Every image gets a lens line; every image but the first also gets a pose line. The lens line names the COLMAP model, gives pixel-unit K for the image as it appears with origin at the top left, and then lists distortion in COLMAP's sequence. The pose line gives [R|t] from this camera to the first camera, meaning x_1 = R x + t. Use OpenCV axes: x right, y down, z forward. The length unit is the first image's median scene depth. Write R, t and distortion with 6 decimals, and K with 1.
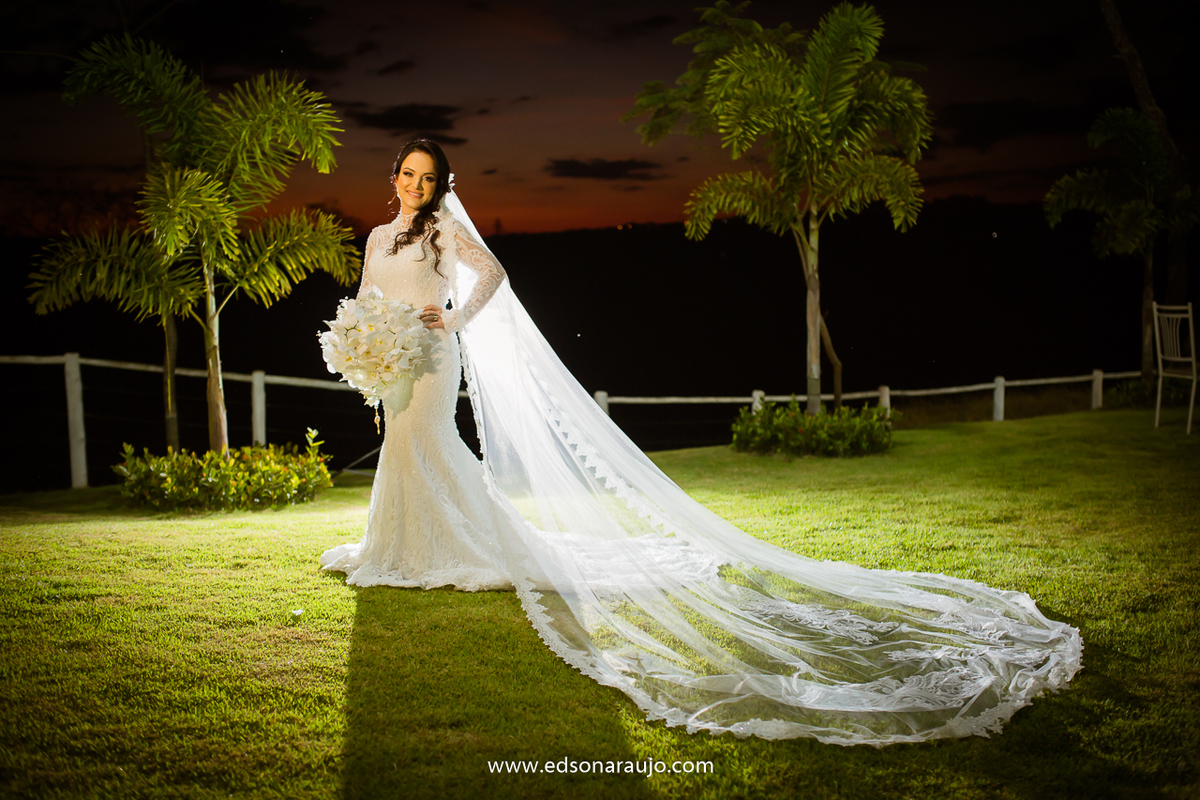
lens RADIAL K [[1155.1, 0, 600.0], [0, 1155.1, 400.0], [0, 0, 1]] dist [-0.064982, 0.103645]
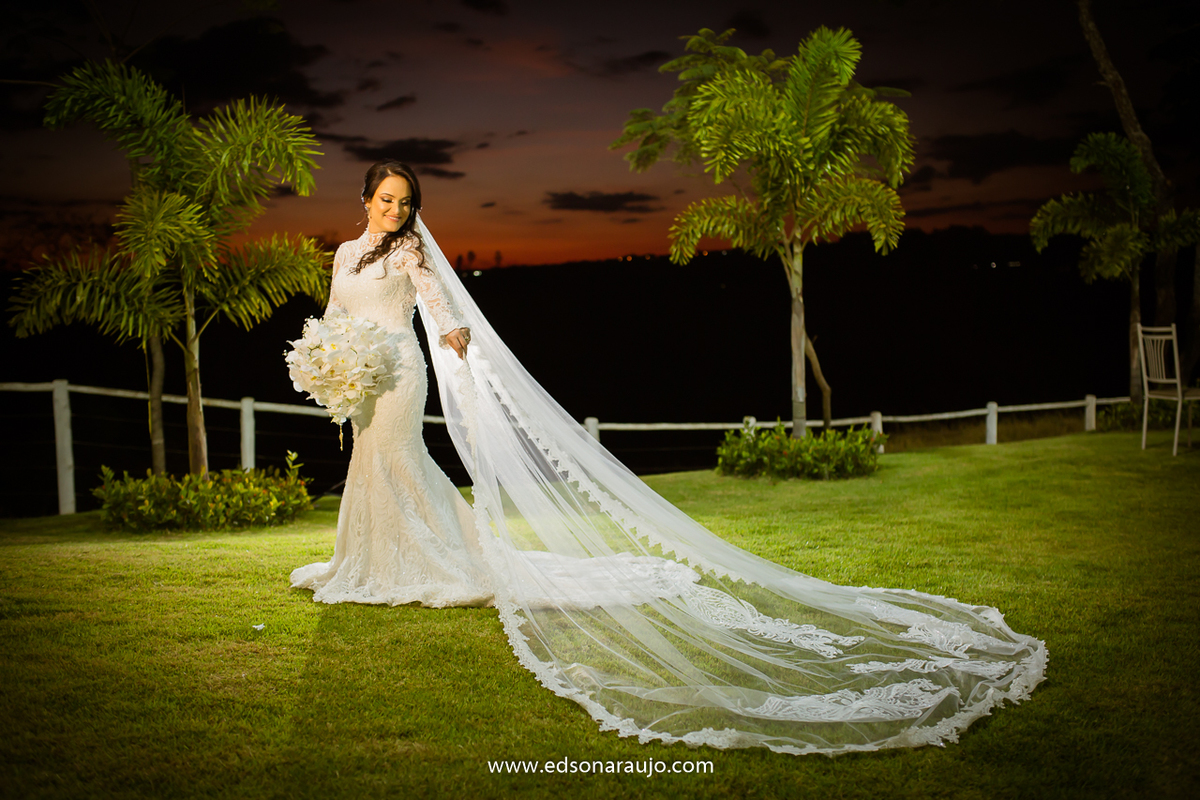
lens RADIAL K [[1155.1, 0, 600.0], [0, 1155.1, 400.0], [0, 0, 1]] dist [-0.064982, 0.103645]
pose [[0.999992, -0.003790, -0.000802, 0.014732], [0.003767, 0.999620, -0.027297, 0.006972], [0.000906, 0.027293, 0.999627, 0.000005]]
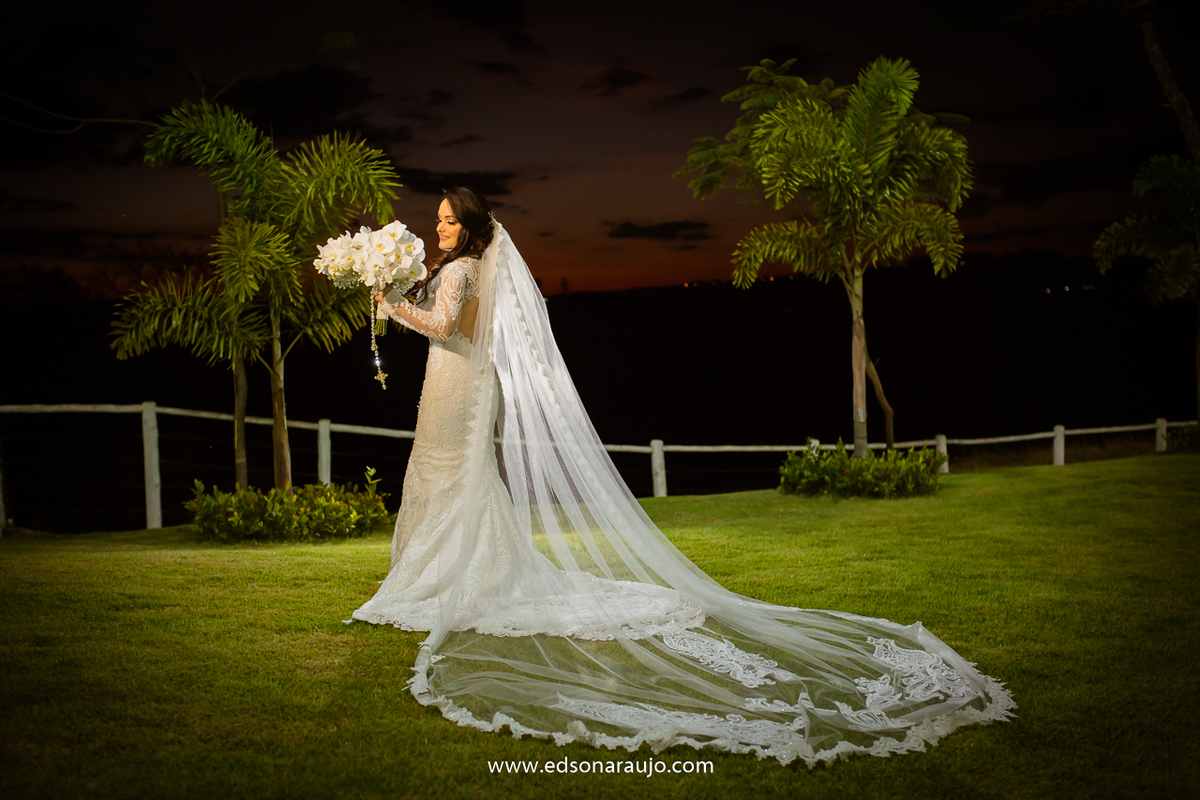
lens RADIAL K [[1155.1, 0, 600.0], [0, 1155.1, 400.0], [0, 0, 1]] dist [-0.064982, 0.103645]
pose [[0.998312, -0.004656, -0.057900, 0.016081], [0.001755, 0.998745, -0.050062, 0.013394], [0.058061, 0.049876, 0.997066, -0.032080]]
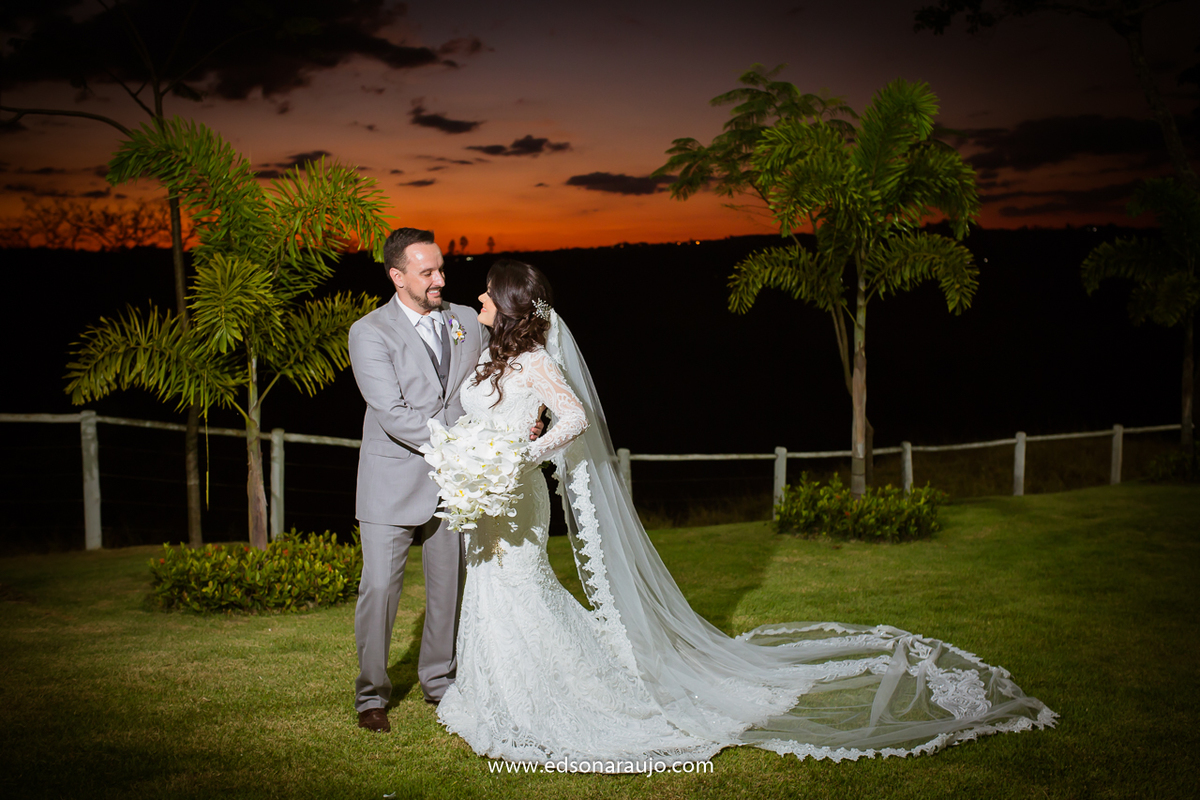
lens RADIAL K [[1155.1, 0, 600.0], [0, 1155.1, 400.0], [0, 0, 1]] dist [-0.064982, 0.103645]
pose [[0.999871, 0.013569, 0.008603, -0.045533], [-0.013425, 0.999774, -0.016512, -0.052441], [-0.008825, 0.016394, 0.999827, 0.029145]]
